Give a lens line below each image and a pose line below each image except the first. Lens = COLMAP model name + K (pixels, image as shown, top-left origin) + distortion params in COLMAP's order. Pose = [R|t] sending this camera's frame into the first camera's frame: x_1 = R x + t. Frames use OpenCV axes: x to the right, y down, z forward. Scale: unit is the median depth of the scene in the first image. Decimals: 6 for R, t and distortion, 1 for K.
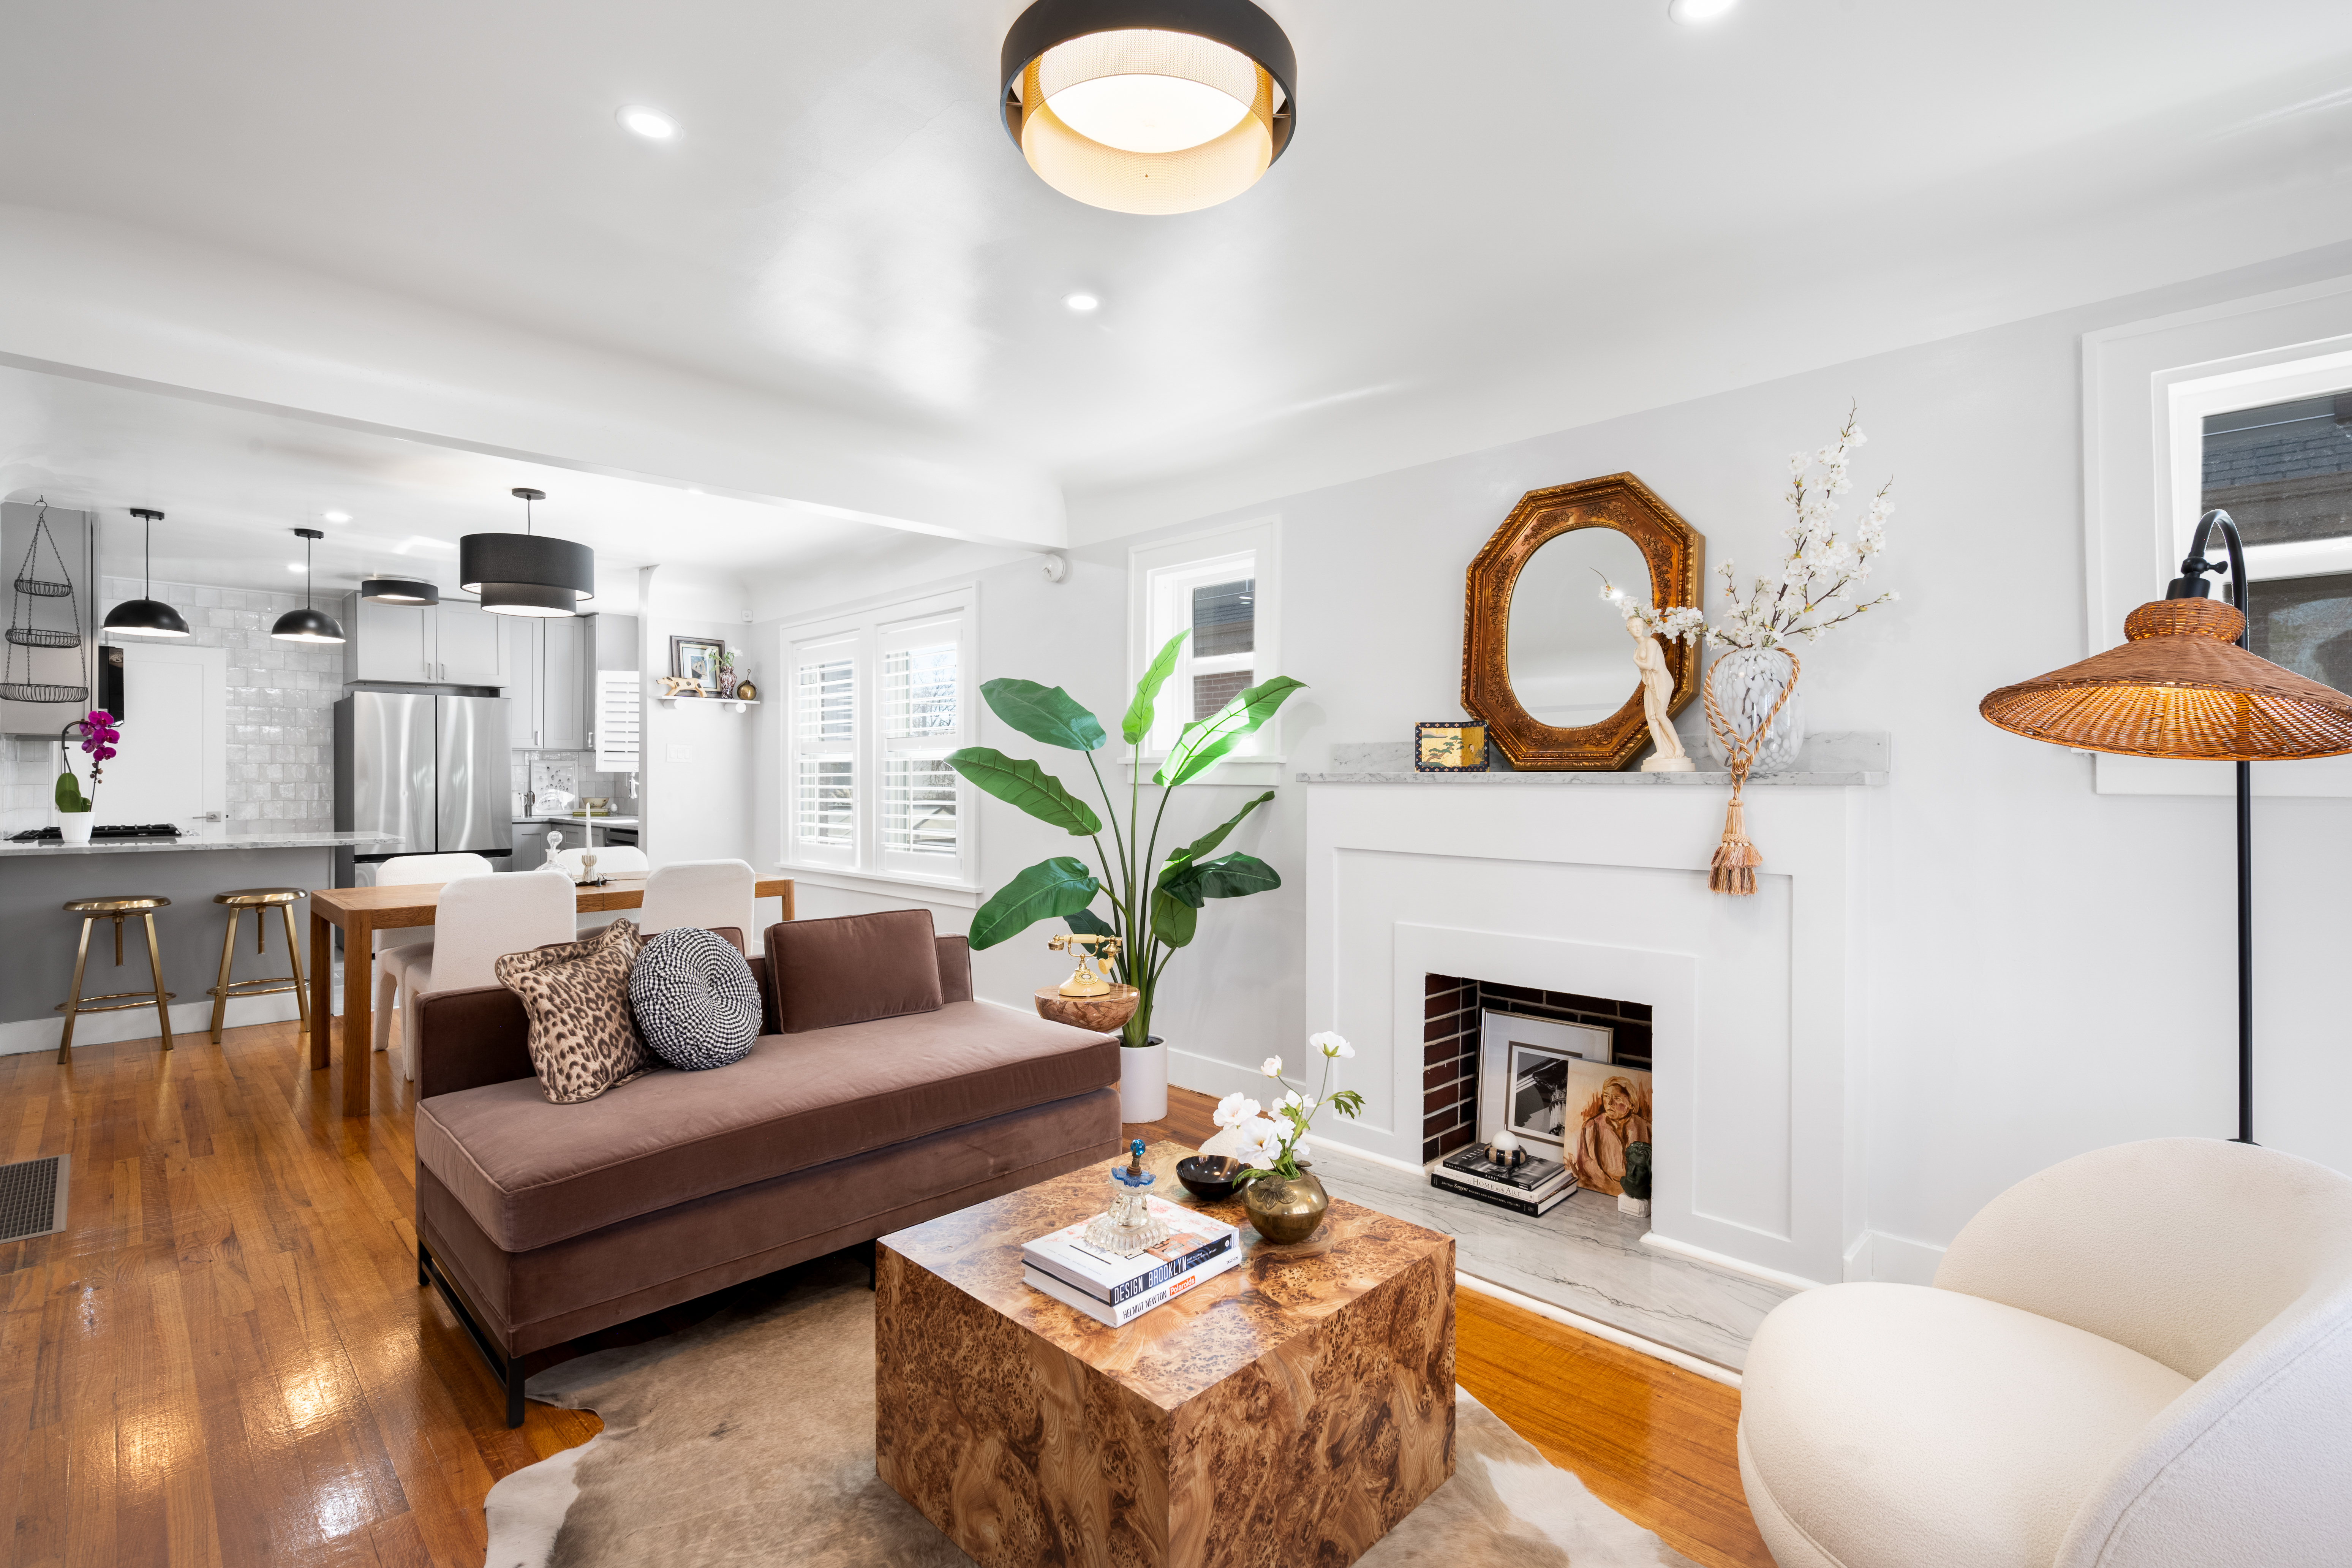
lens RADIAL K [[1085.0, 0, 1171.8], [0, 1085.0, 778.9], [0, 0, 1]] dist [-0.000113, 0.000812]
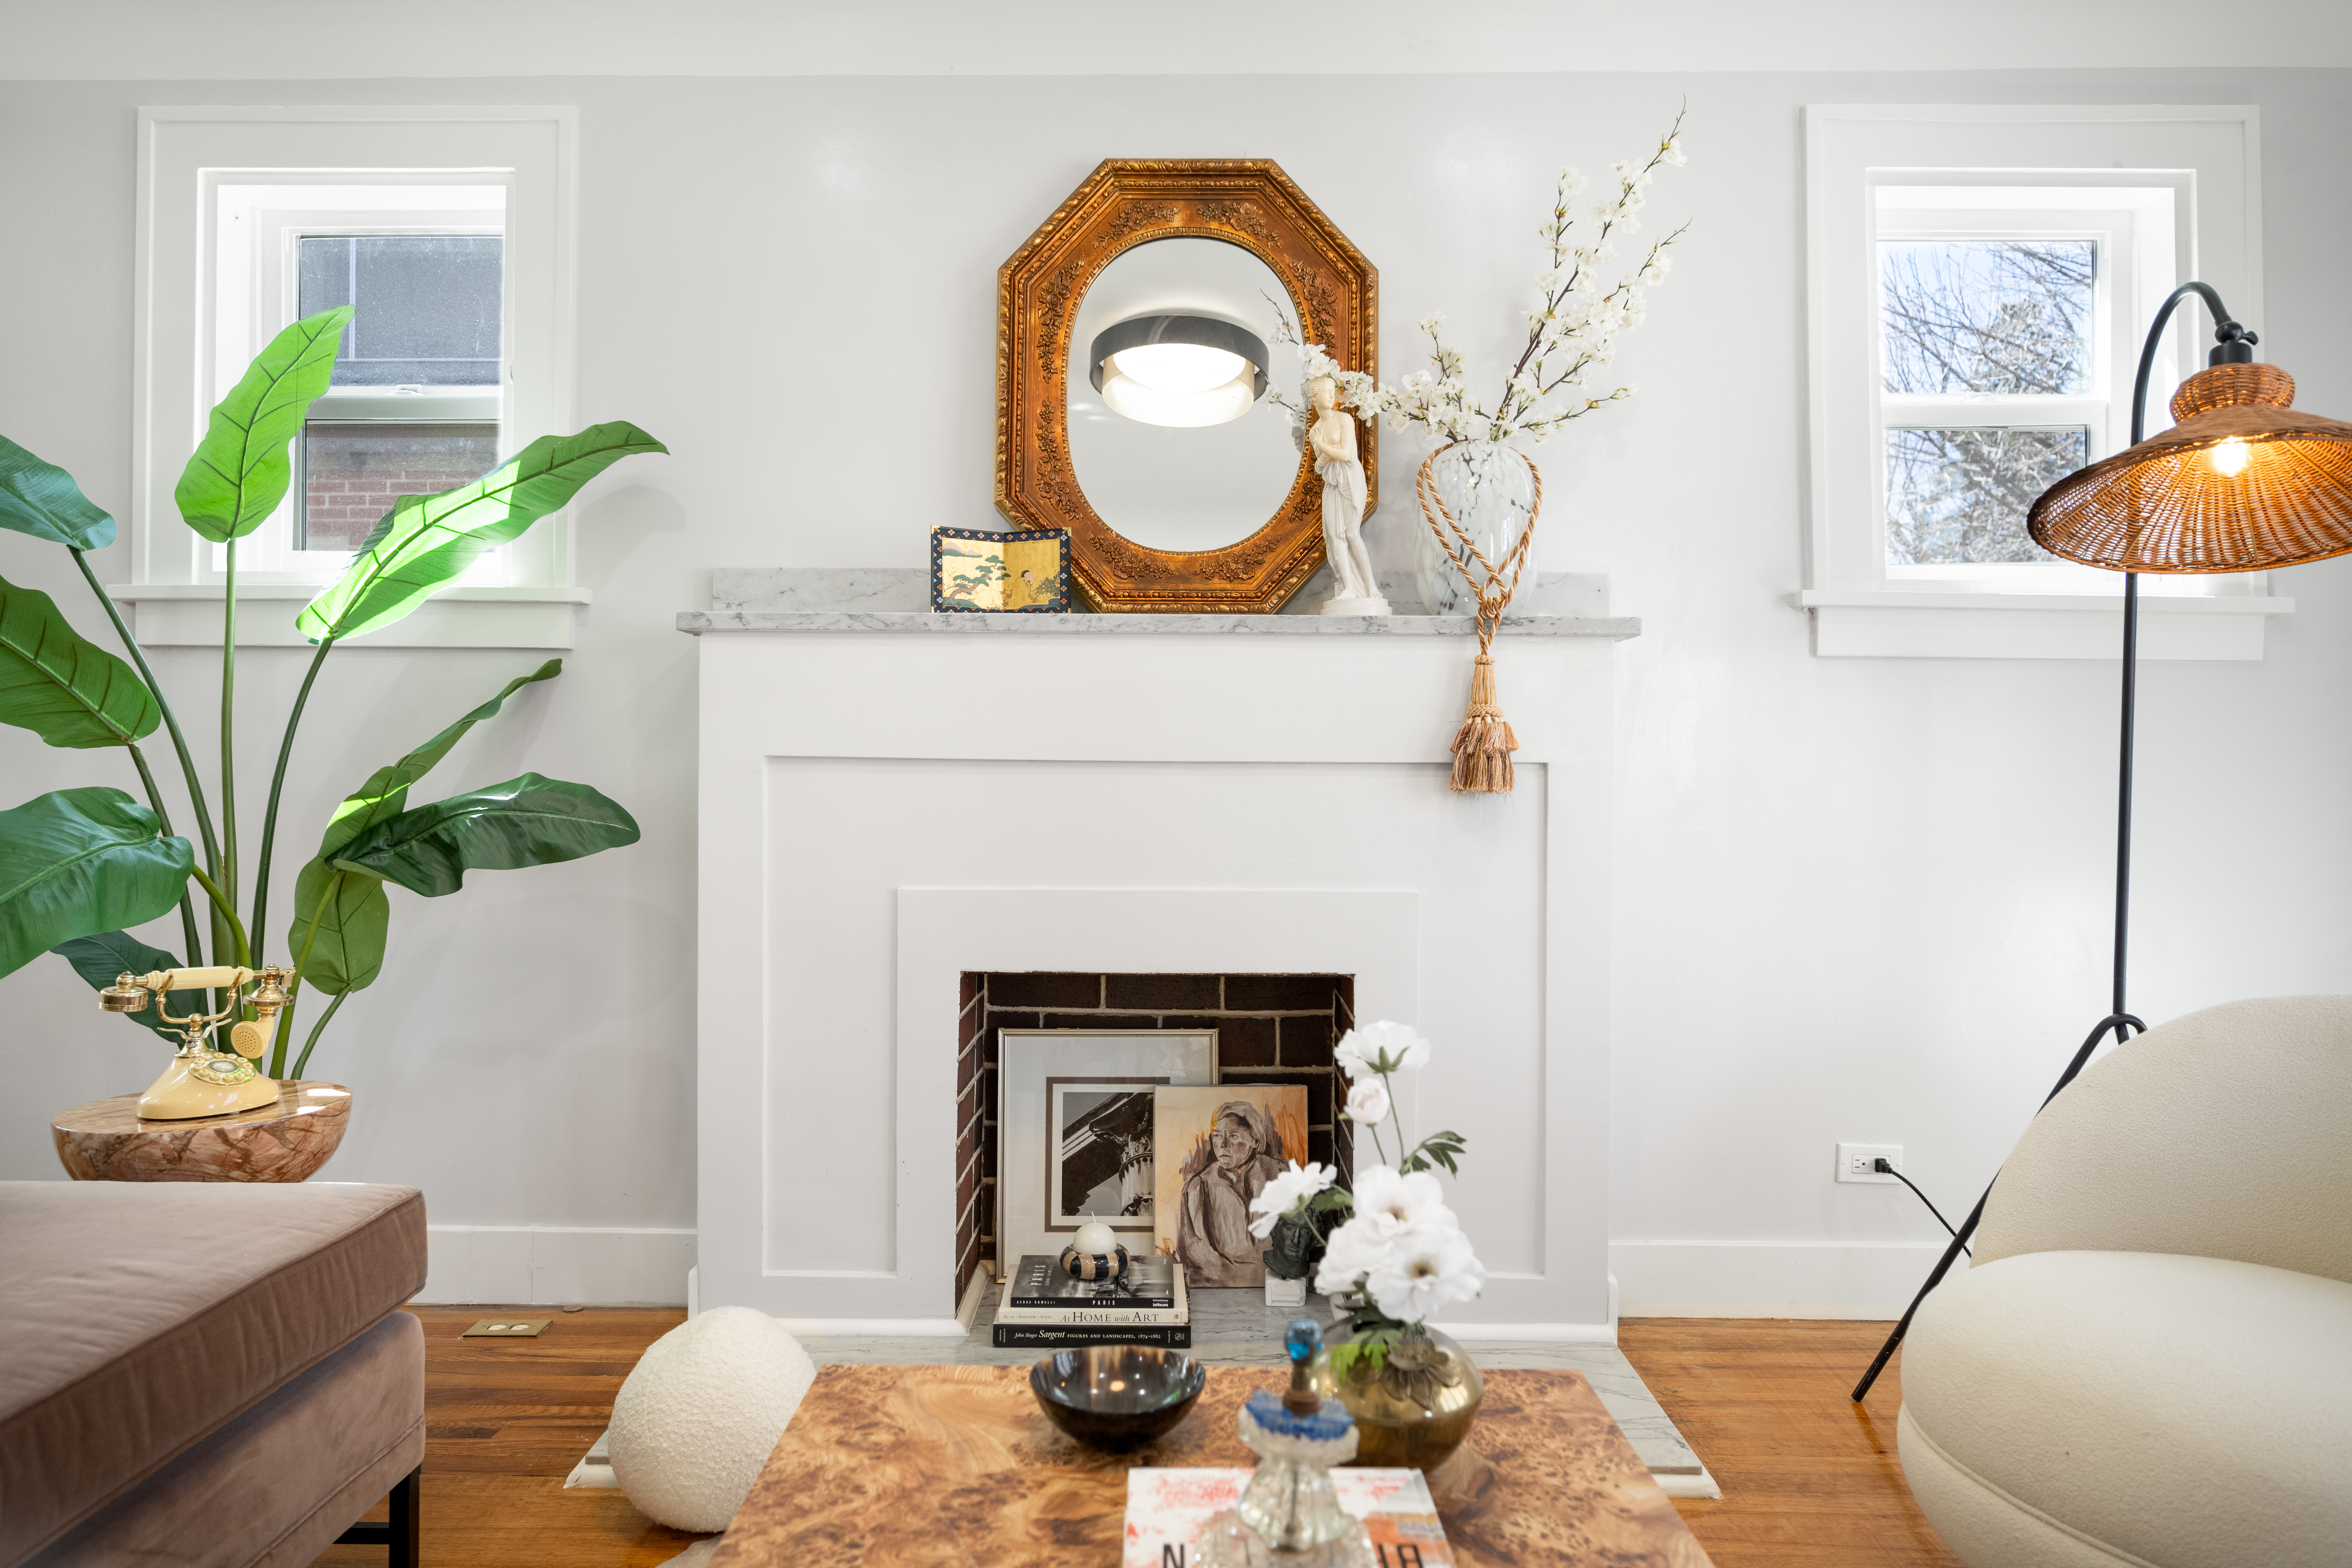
lens RADIAL K [[1569.1, 0, 1173.5], [0, 1569.1, 771.9], [0, 0, 1]] dist [-0.003021, -0.000455]
pose [[0.713184, -0.001393, 0.700976, -0.258542], [-0.001926, 0.999990, 0.003947, 0.072970], [-0.700974, -0.004165, 0.713174, 0.351368]]
